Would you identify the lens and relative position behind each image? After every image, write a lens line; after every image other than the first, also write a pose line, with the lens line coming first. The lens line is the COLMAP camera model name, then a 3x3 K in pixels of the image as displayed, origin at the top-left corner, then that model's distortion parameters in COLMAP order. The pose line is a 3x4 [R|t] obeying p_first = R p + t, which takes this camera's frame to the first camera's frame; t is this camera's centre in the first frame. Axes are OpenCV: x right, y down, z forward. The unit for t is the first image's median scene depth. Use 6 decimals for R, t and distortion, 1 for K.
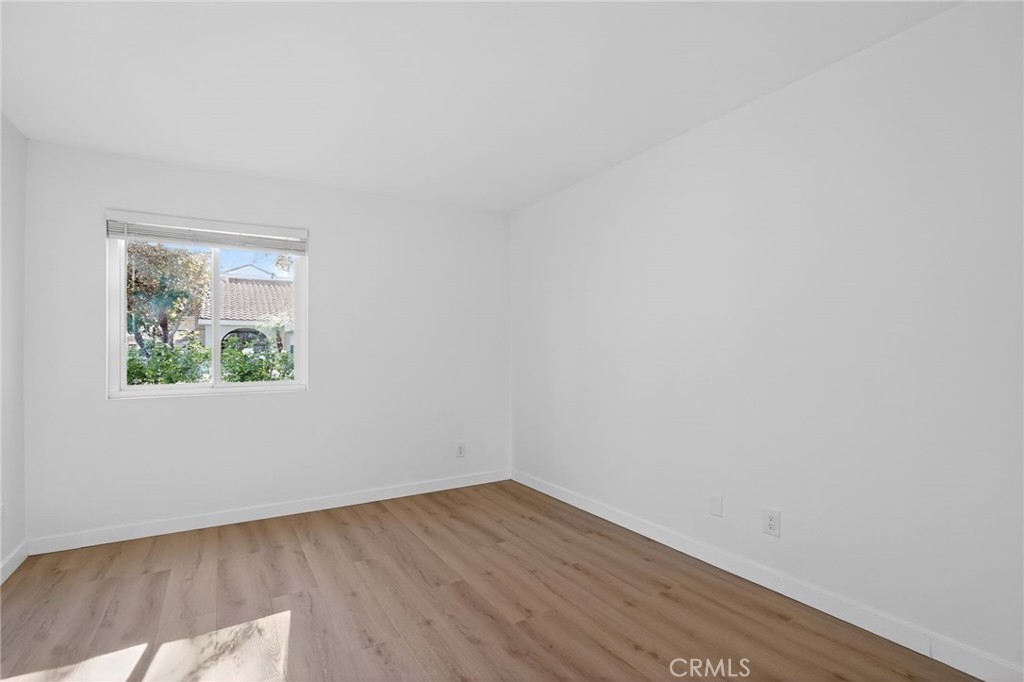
lens RADIAL K [[474.0, 0, 511.6], [0, 474.0, 342.0], [0, 0, 1]] dist [-0.035397, 0.004550]
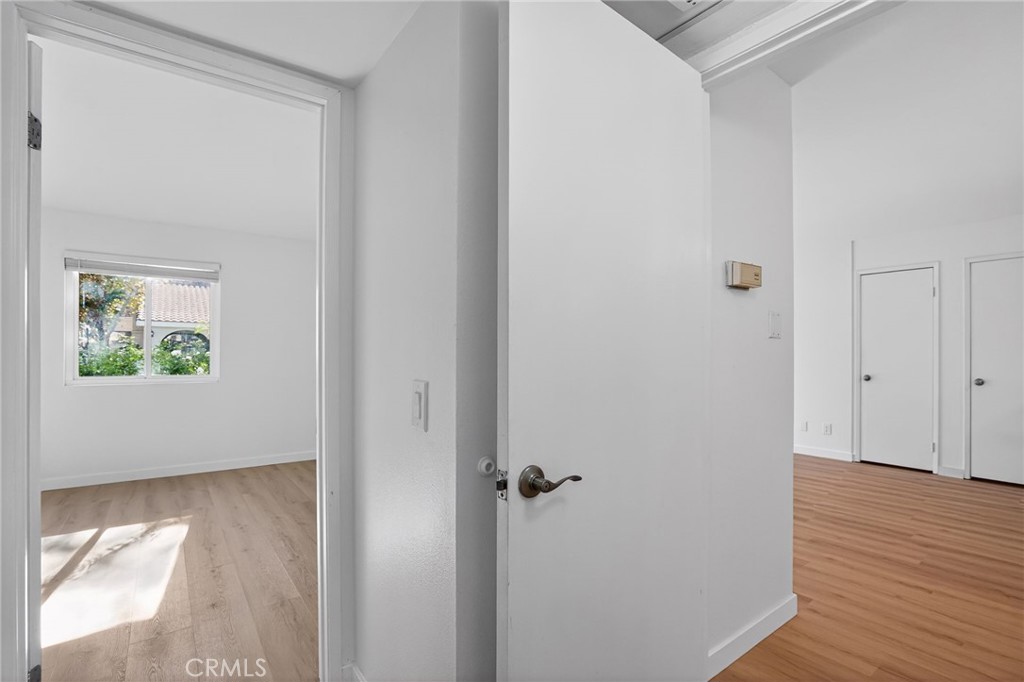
lens RADIAL K [[474.0, 0, 514.9], [0, 474.0, 346.0], [0, 0, 1]] dist [-0.035397, 0.004550]
pose [[0.995644, 0.009434, 0.092761, 0.306480], [-0.009408, 0.999955, -0.000721, -0.007470], [-0.092764, -0.000154, 0.995688, -0.445716]]
